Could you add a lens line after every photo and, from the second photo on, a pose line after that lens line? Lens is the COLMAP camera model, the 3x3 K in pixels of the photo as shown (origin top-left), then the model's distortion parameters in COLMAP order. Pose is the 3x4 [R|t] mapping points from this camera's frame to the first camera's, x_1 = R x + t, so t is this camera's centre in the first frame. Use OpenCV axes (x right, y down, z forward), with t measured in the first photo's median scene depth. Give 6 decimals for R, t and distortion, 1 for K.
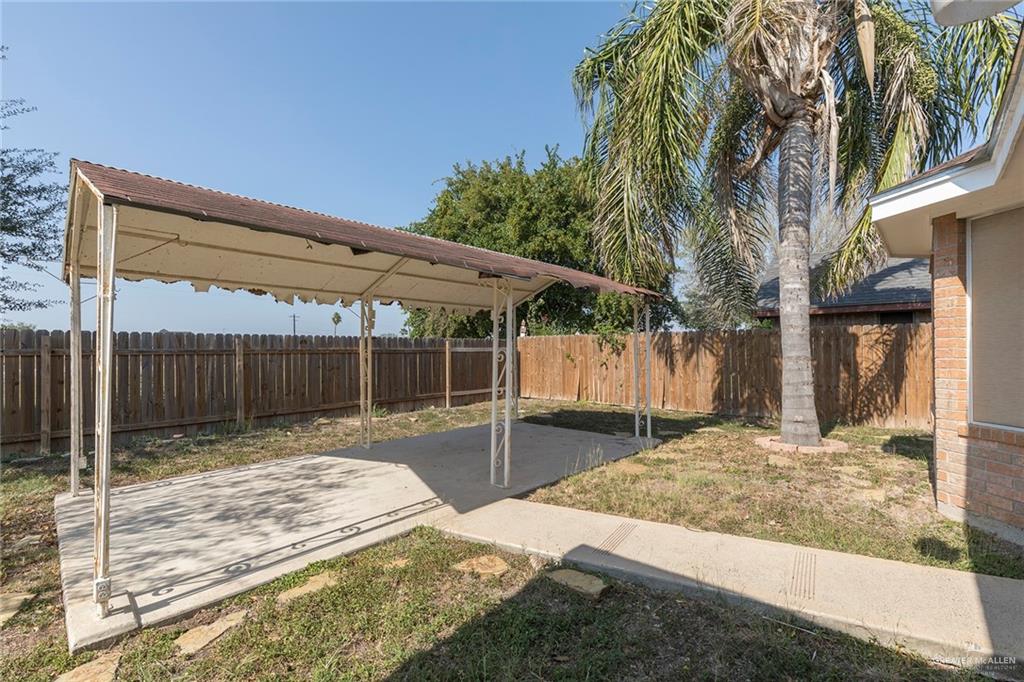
lens RADIAL K [[494.2, 0, 512.3], [0, 494.2, 343.0], [0, 0, 1]] dist [-0.002415, -0.000284]
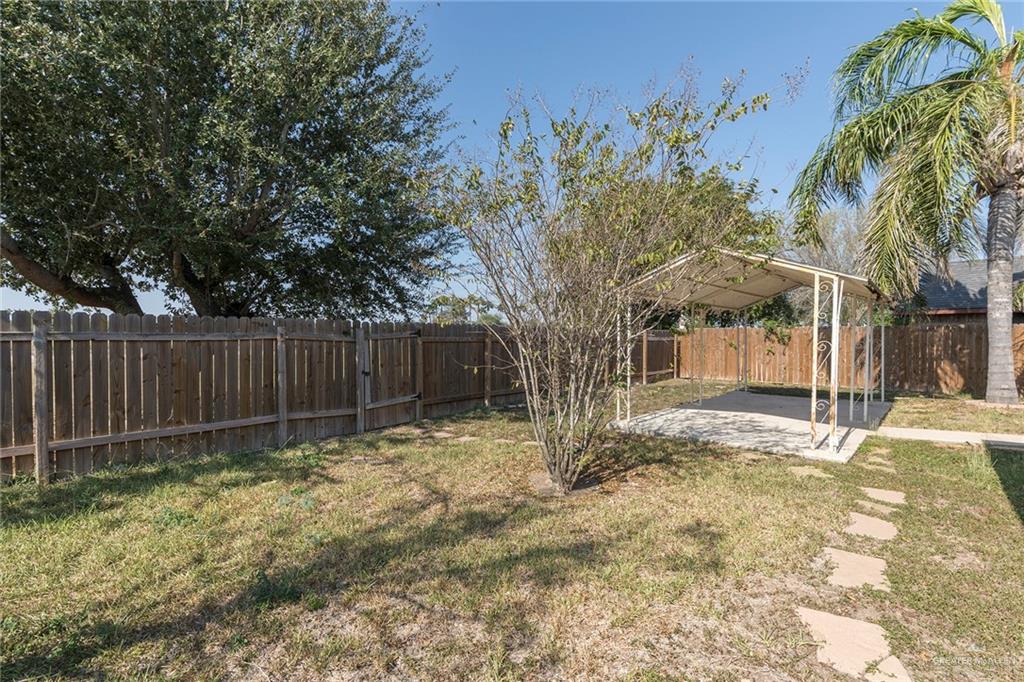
lens RADIAL K [[464.2, 0, 511.8], [0, 464.2, 341.5], [0, 0, 1]] dist [0.005495, 0.000128]
pose [[0.999716, 0.006841, -0.022841, -0.885339], [-0.006427, 0.999815, 0.018135, -0.004196], [0.022961, -0.017983, 0.999575, -0.463172]]
